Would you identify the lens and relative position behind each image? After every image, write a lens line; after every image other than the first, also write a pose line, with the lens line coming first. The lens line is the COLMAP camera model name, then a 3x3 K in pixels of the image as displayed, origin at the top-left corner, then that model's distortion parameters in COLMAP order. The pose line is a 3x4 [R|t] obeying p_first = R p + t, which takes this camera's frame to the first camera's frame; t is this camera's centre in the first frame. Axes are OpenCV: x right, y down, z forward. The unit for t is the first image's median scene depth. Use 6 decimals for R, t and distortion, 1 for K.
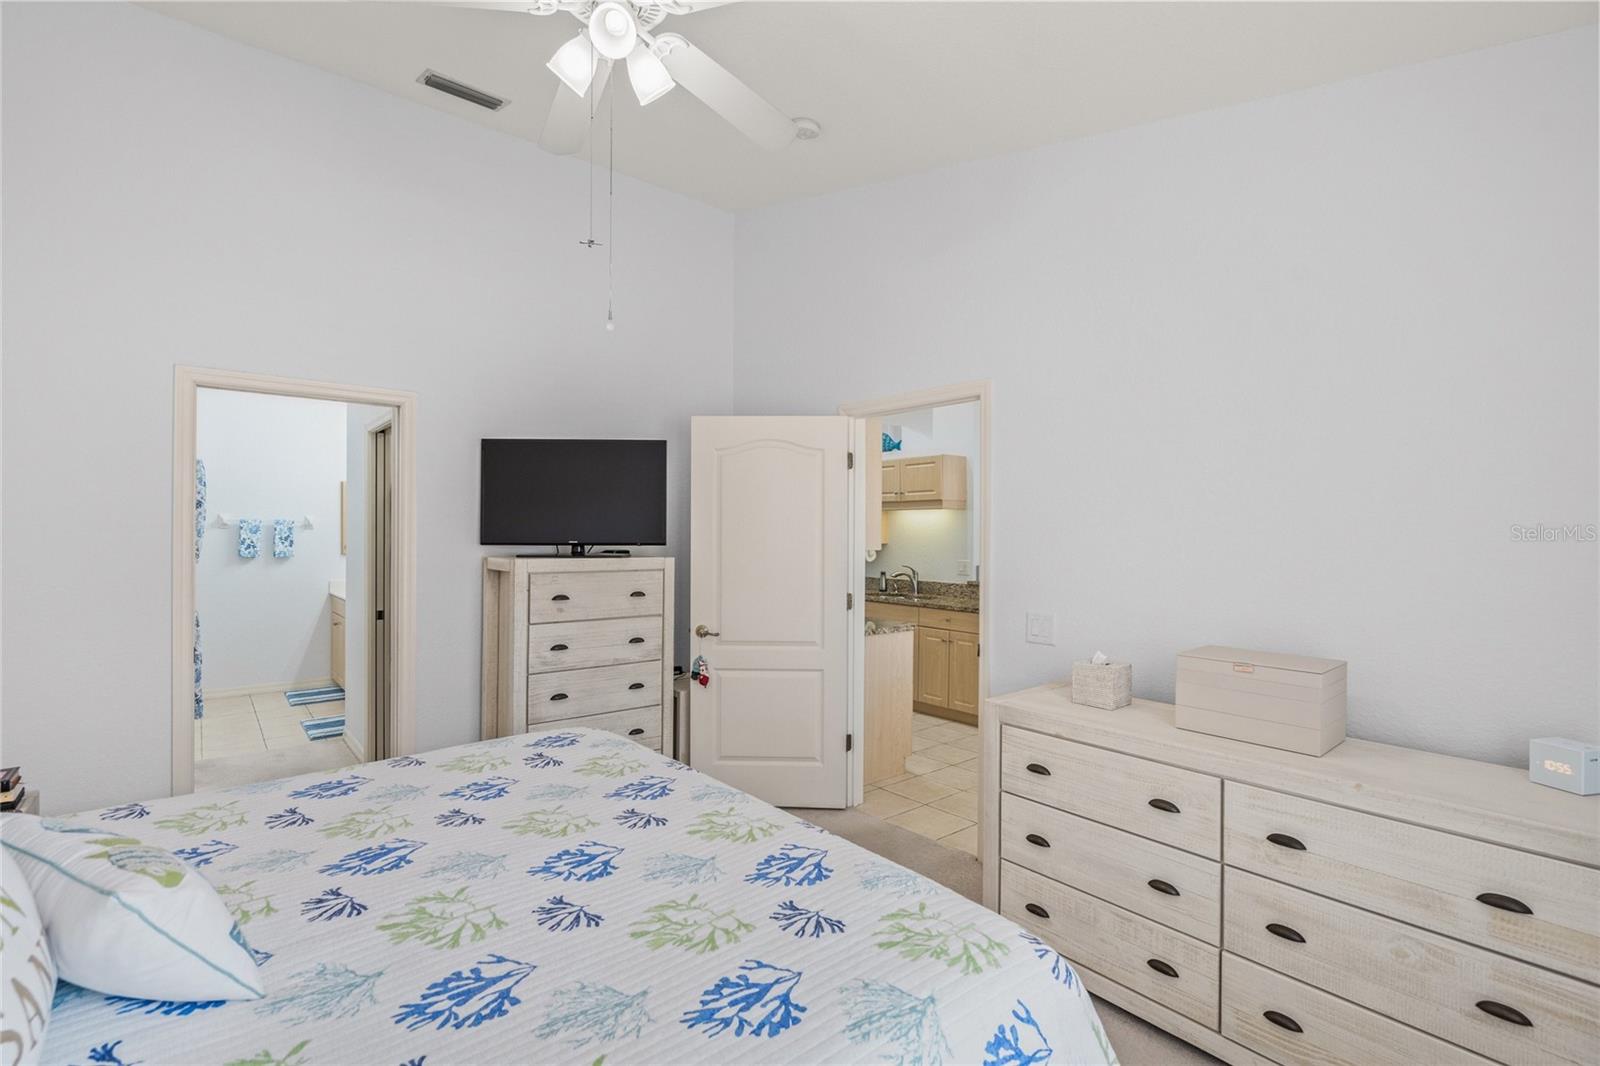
lens RADIAL K [[729.3, 0, 802.9], [0, 729.3, 538.3], [0, 0, 1]] dist [-0.002771, 0.000729]
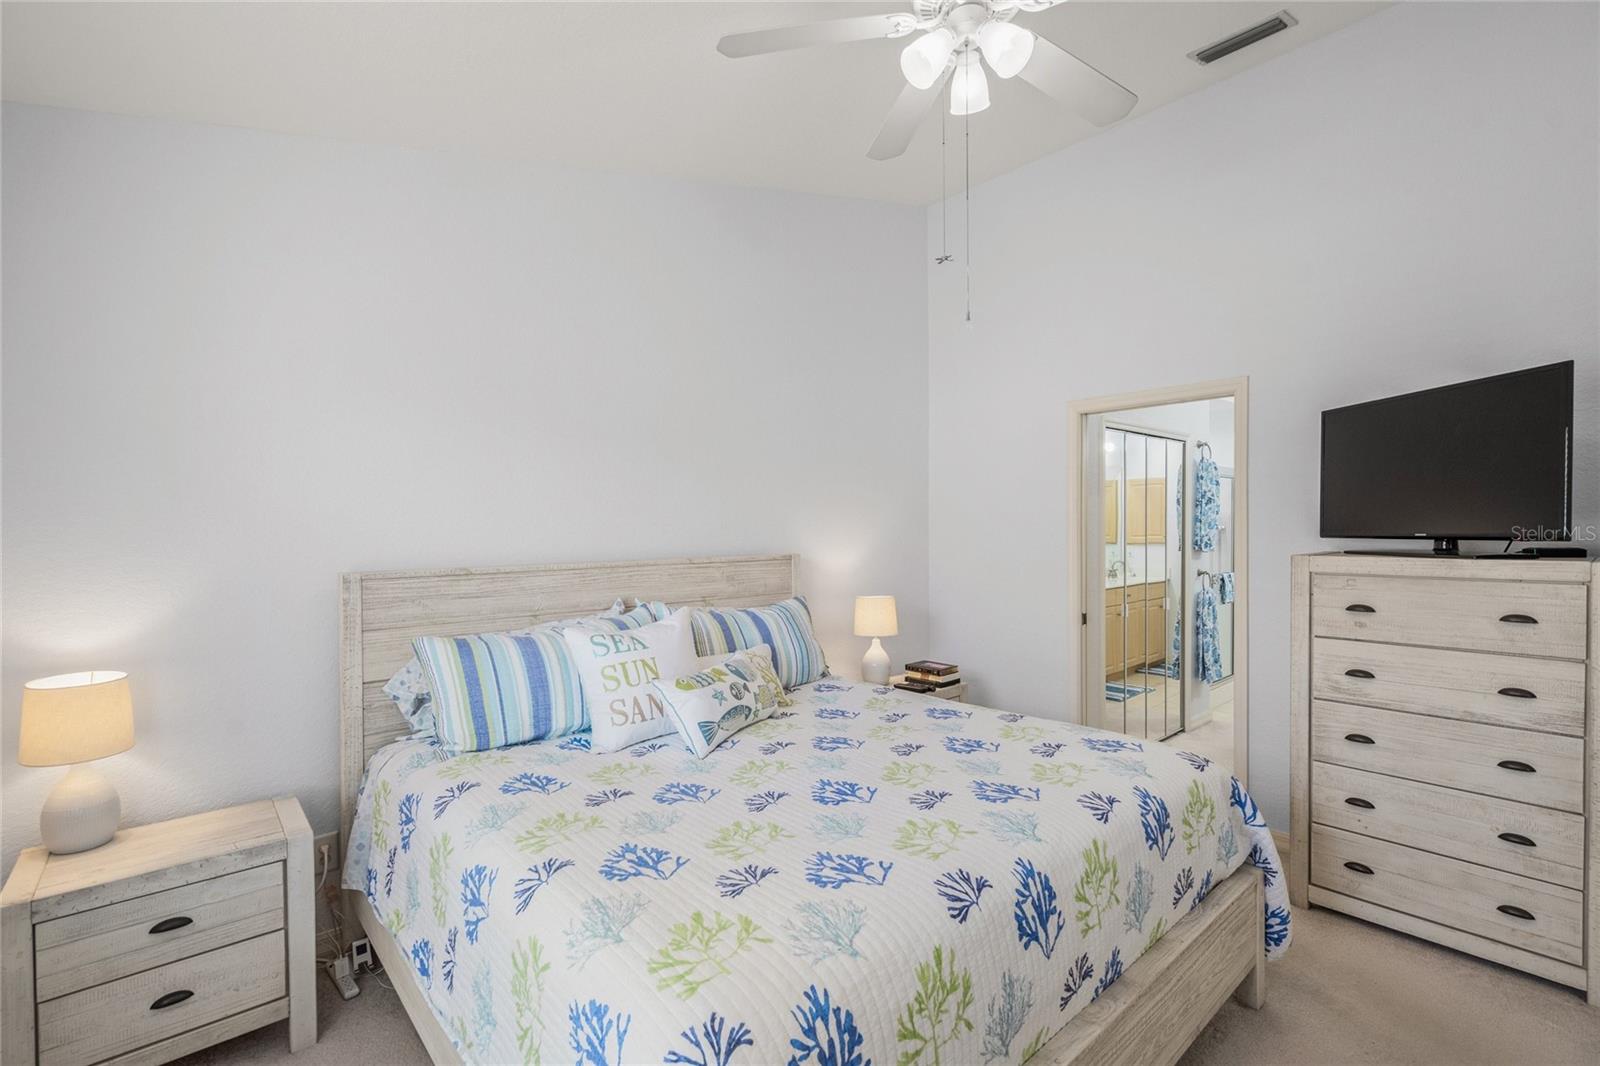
lens RADIAL K [[729.3, 0, 789.1], [0, 729.3, 533.6], [0, 0, 1]] dist [-0.002771, 0.000729]
pose [[0.007283, 0.003068, -0.999969, 0.612717], [0.004237, 0.999986, 0.003099, -0.001519], [0.999965, -0.004259, 0.007270, 0.588778]]
